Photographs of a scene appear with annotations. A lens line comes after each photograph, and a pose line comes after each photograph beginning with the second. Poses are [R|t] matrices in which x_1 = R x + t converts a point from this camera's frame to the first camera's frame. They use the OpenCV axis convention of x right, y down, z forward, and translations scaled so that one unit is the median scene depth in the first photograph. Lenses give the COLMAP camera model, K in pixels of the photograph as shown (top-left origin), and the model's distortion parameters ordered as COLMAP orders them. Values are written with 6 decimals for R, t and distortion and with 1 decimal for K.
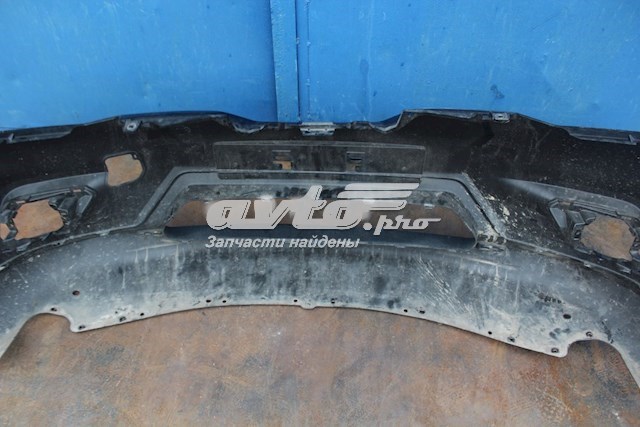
lens RADIAL K [[530.1, 0, 320.0], [0, 530.1, 213.5], [0, 0, 1]] dist [-0.197607, 0.197402]
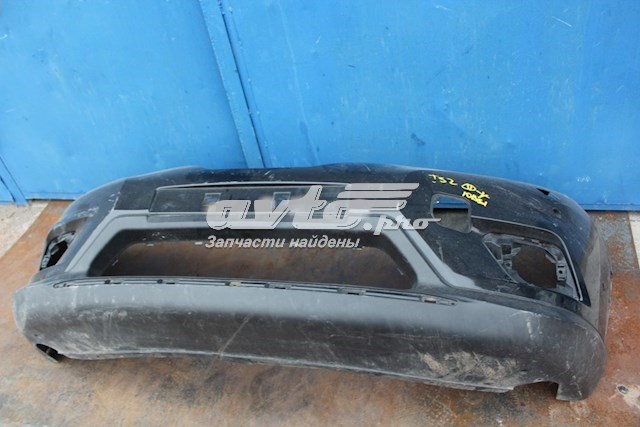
lens RADIAL K [[530.1, 0, 320.0], [0, 530.1, 213.5], [0, 0, 1]] dist [-0.197607, 0.197402]
pose [[0.971278, -0.033434, -0.235585, 0.429334], [-0.003614, 0.987892, -0.155100, 0.117073], [0.237918, 0.151497, 0.959397, -0.161806]]
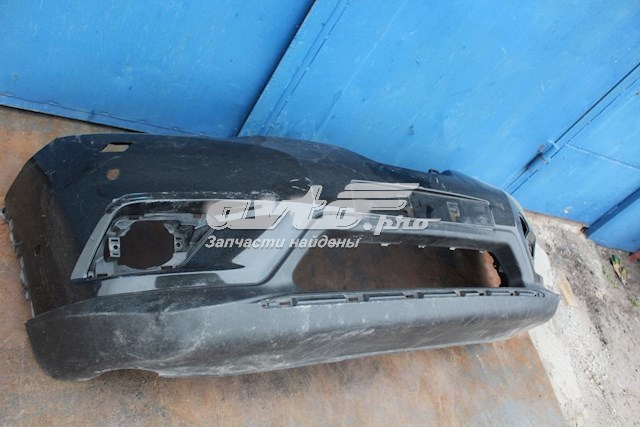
lens RADIAL K [[530.1, 0, 320.0], [0, 530.1, 213.5], [0, 0, 1]] dist [-0.197607, 0.197402]
pose [[0.803902, 0.044264, 0.593112, -0.686442], [-0.090797, 0.994671, 0.048833, -0.070752], [-0.587790, -0.093110, 0.803638, 0.028081]]
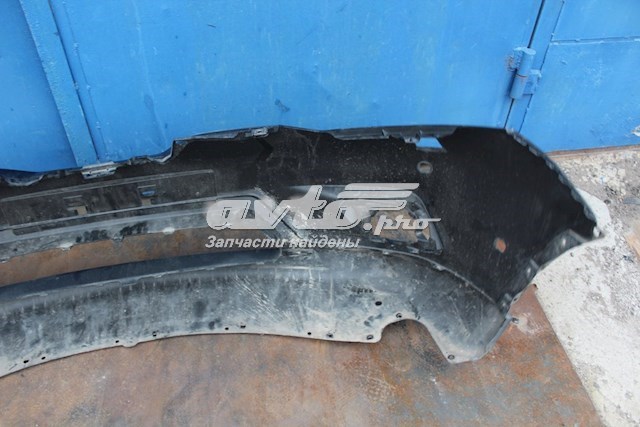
lens RADIAL K [[530.1, 0, 320.0], [0, 530.1, 213.5], [0, 0, 1]] dist [-0.197607, 0.197402]
pose [[0.956053, -0.174362, 0.235714, 0.135680], [0.184841, 0.982501, -0.022938, 0.020536], [-0.227590, 0.065500, 0.971552, -0.049484]]
